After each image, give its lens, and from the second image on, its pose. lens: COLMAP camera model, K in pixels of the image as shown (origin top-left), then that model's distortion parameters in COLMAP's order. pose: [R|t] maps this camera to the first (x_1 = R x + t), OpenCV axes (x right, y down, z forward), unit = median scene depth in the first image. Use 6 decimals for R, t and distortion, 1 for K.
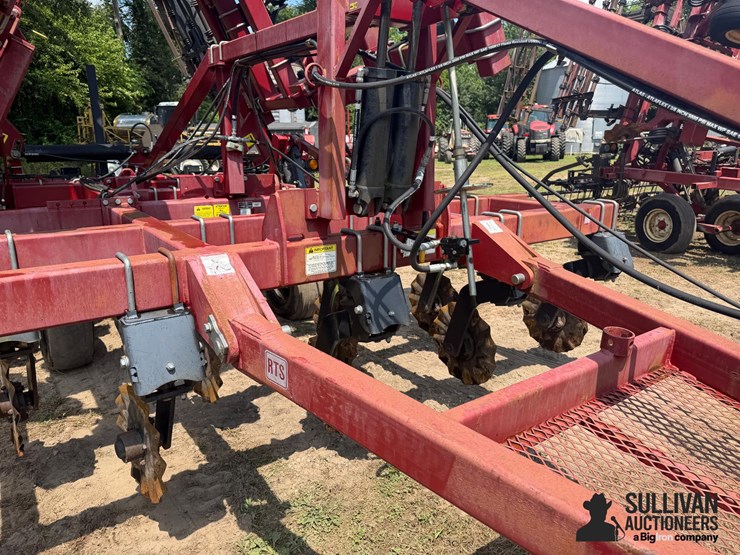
lens RADIAL K [[520.3, 0, 364.7], [0, 520.3, 280.5], [0, 0, 1]] dist [0.039249, -0.055213]
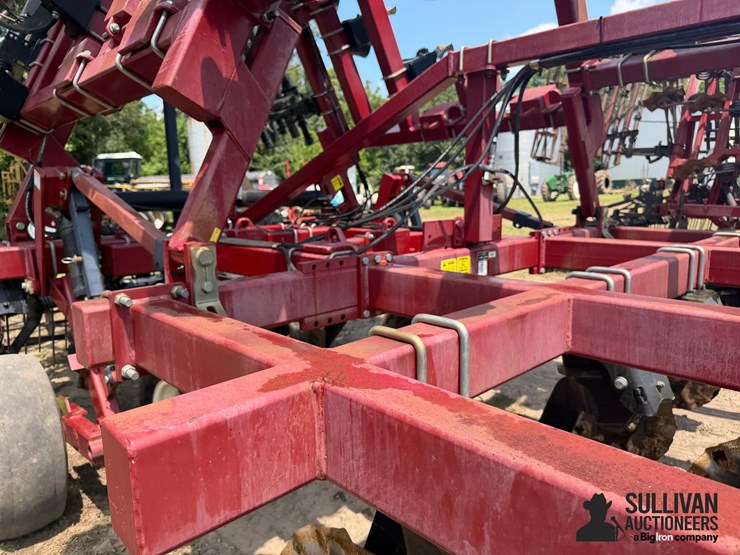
lens RADIAL K [[520.3, 0, 372.9], [0, 520.3, 282.0], [0, 0, 1]] dist [0.039249, -0.055213]
pose [[0.986722, -0.053066, 0.153506, -0.235410], [0.066493, 0.994270, -0.083698, -0.025636], [-0.148185, 0.092793, 0.984597, 0.133478]]
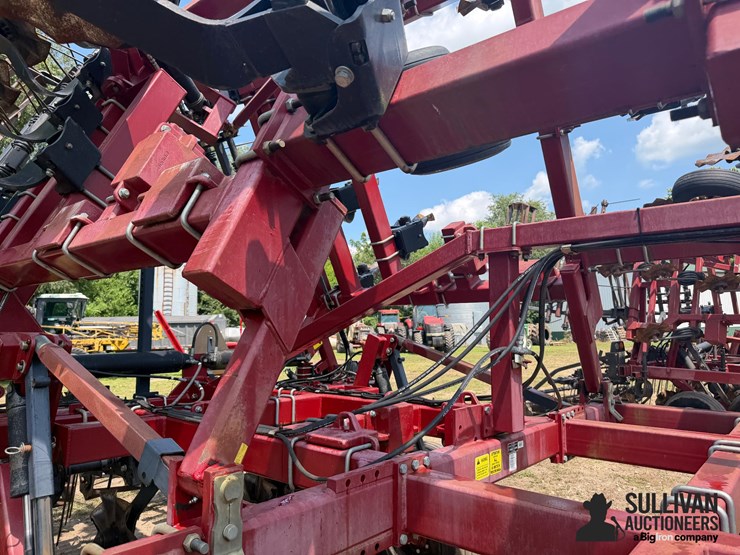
lens RADIAL K [[520.3, 0, 368.1], [0, 520.3, 280.3], [0, 0, 1]] dist [0.039249, -0.055213]
pose [[0.967902, 0.025317, 0.250050, -0.269553], [0.065067, 0.935752, -0.346604, -0.058477], [-0.242760, 0.351748, 0.904069, 0.173729]]
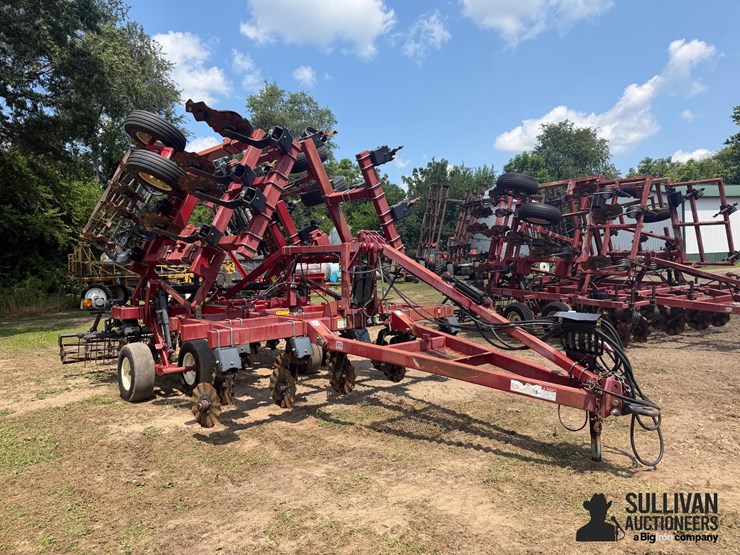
lens RADIAL K [[520.3, 0, 369.6], [0, 520.3, 281.8], [0, 0, 1]] dist [0.039249, -0.055213]
pose [[0.993531, -0.025202, 0.110726, -0.071706], [0.049364, 0.973965, -0.221257, 0.114843], [-0.102267, 0.225292, 0.968909, -0.577427]]
